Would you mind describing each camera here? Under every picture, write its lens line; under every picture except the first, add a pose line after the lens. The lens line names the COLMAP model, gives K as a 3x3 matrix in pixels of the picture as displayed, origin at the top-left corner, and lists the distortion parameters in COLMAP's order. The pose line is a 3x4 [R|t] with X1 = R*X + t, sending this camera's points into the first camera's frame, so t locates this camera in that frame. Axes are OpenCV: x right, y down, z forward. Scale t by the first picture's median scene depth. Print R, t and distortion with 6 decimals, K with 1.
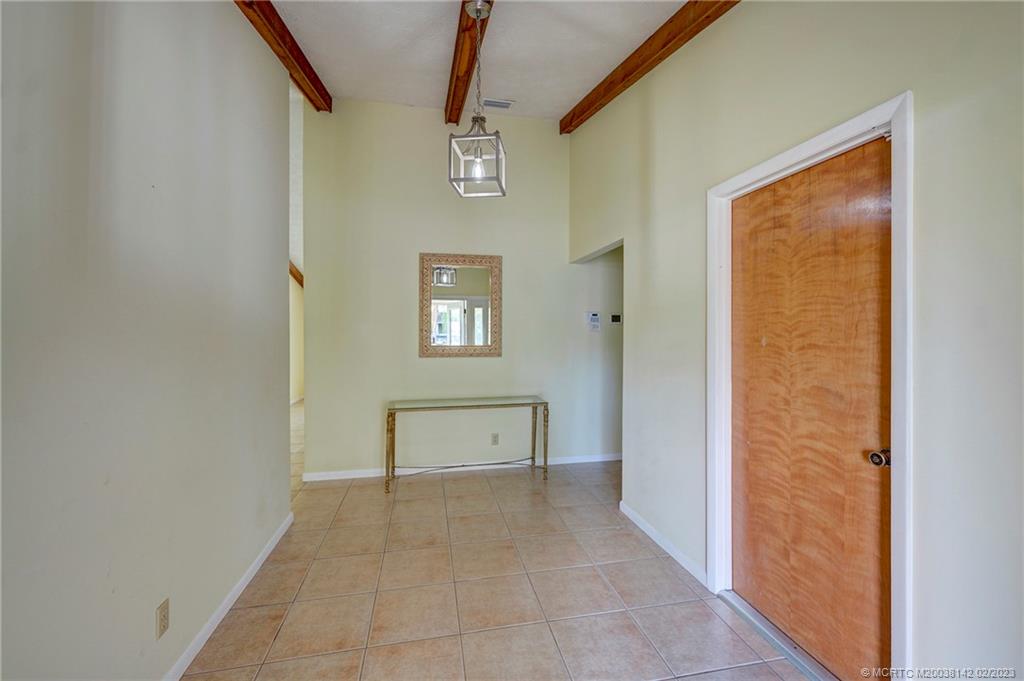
lens RADIAL K [[419.7, 0, 511.4], [0, 419.7, 337.1], [0, 0, 1]] dist [-0.002666, 0.000577]
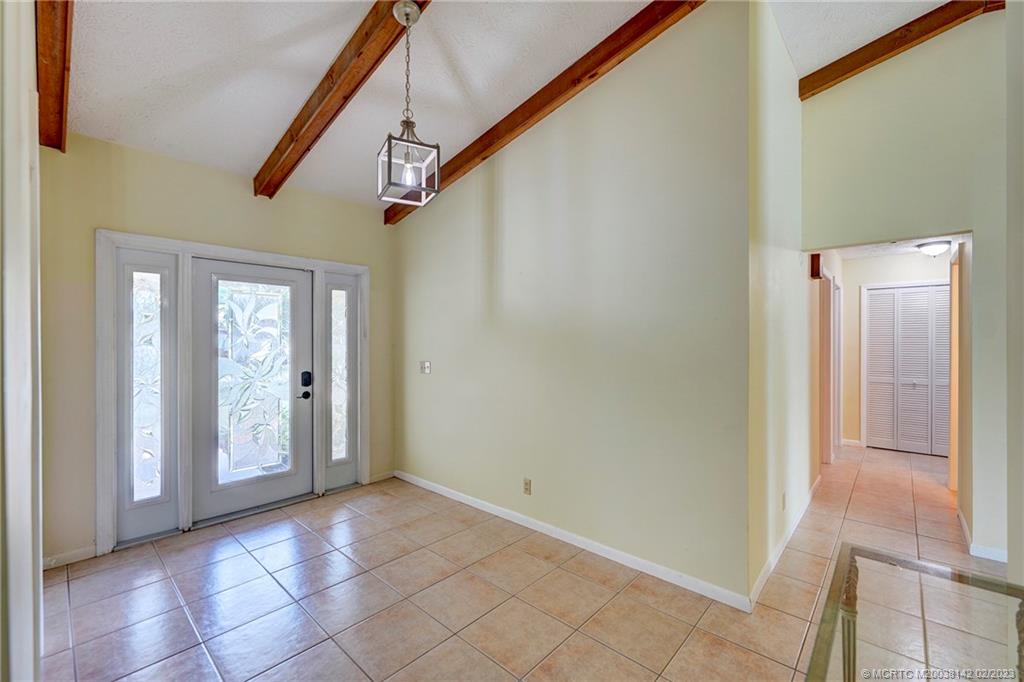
lens RADIAL K [[415.4, 0, 512.6], [0, 415.4, 342.8], [0, 0, 1]] dist [-0.002655, -0.000072]
pose [[-0.812153, -0.000370, -0.583444, 0.266810], [-0.002958, 0.999990, 0.003484, -0.015851], [0.583437, 0.004555, -0.812146, 1.773709]]
